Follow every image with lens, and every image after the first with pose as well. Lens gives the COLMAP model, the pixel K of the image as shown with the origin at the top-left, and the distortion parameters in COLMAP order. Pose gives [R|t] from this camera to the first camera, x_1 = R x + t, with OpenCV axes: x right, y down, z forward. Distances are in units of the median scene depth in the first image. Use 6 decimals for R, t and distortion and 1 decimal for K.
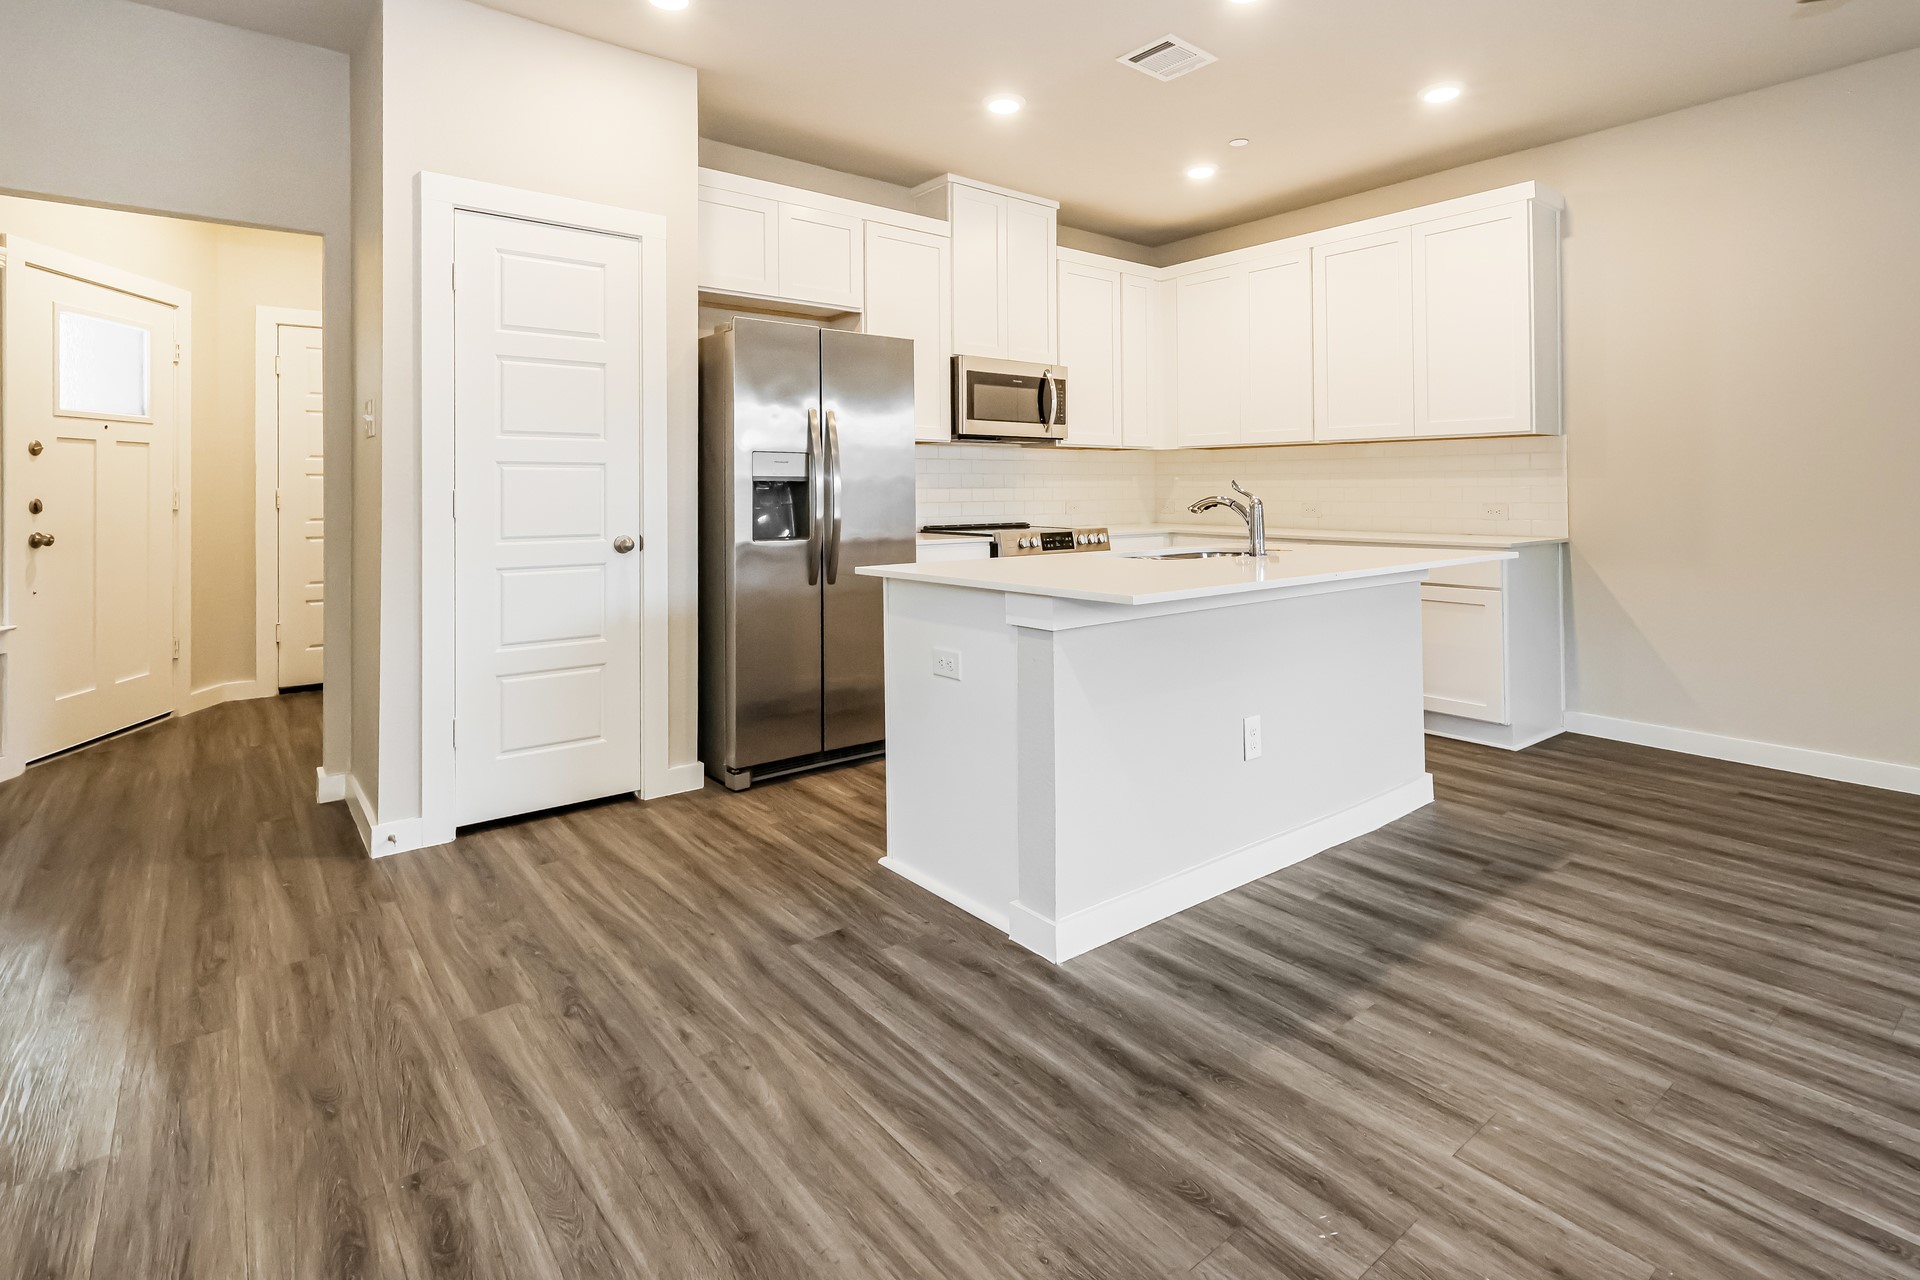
lens RADIAL K [[935.2, 0, 956.1], [0, 935.2, 479.7], [0, 0, 1]] dist [0.002635, -0.000144]
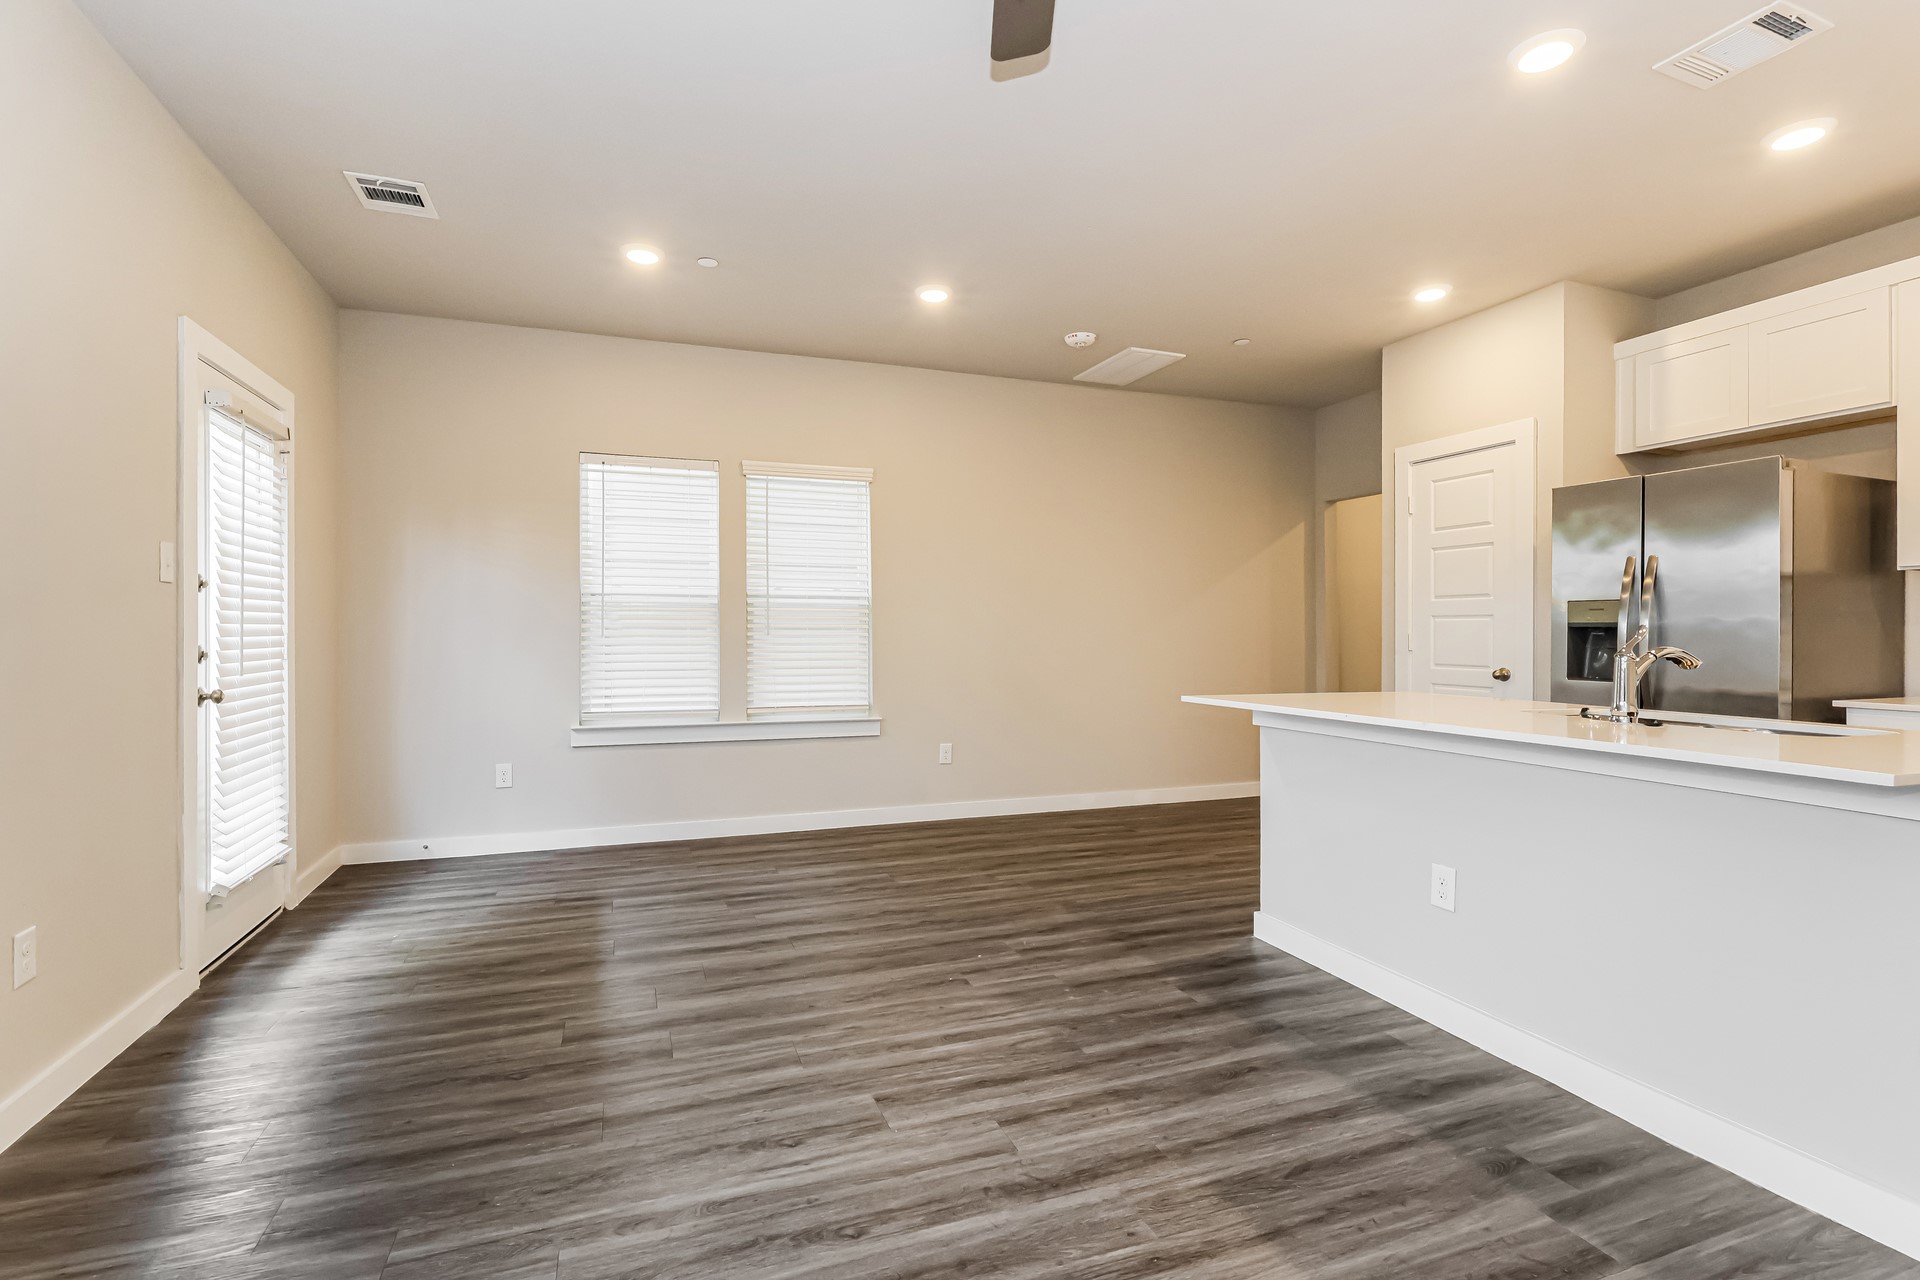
lens RADIAL K [[901.9, 0, 954.3], [0, 901.9, 635.8], [0, 0, 1]] dist [-0.008616, 0.001669]
pose [[-0.308683, 0.007172, -0.951138, 1.672741], [0.009236, 0.999947, 0.004543, 0.000439], [0.951120, -0.007383, -0.308733, 0.974772]]
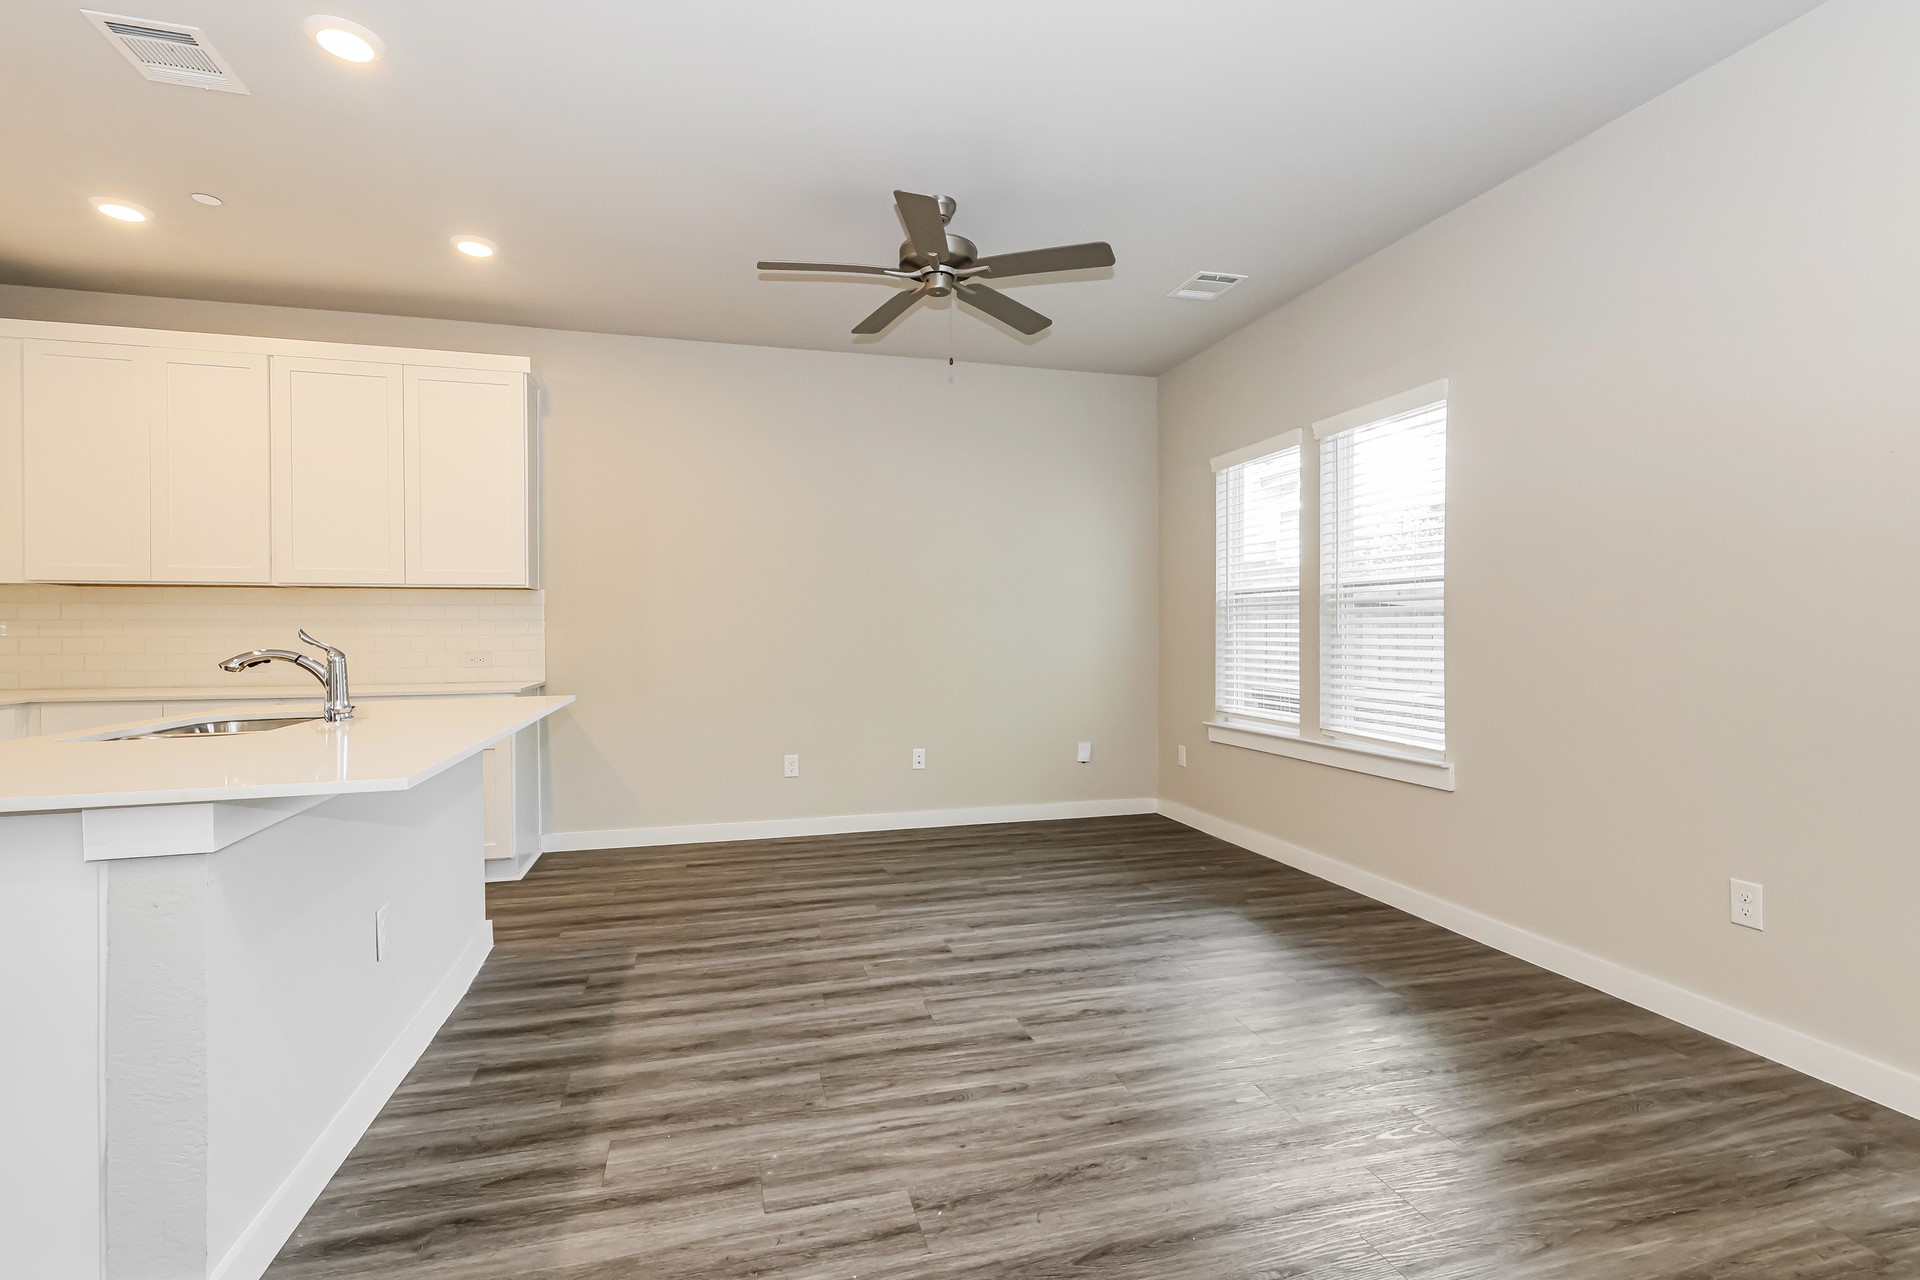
lens RADIAL K [[886.8, 0, 952.7], [0, 886.8, 632.4], [0, 0, 1]] dist [0.002880, 0.000221]
pose [[0.387864, 0.002064, 0.921714, -0.276575], [-0.005501, 0.999985, 0.000076, 0.000797], [-0.921700, -0.005100, 0.387869, 0.254841]]
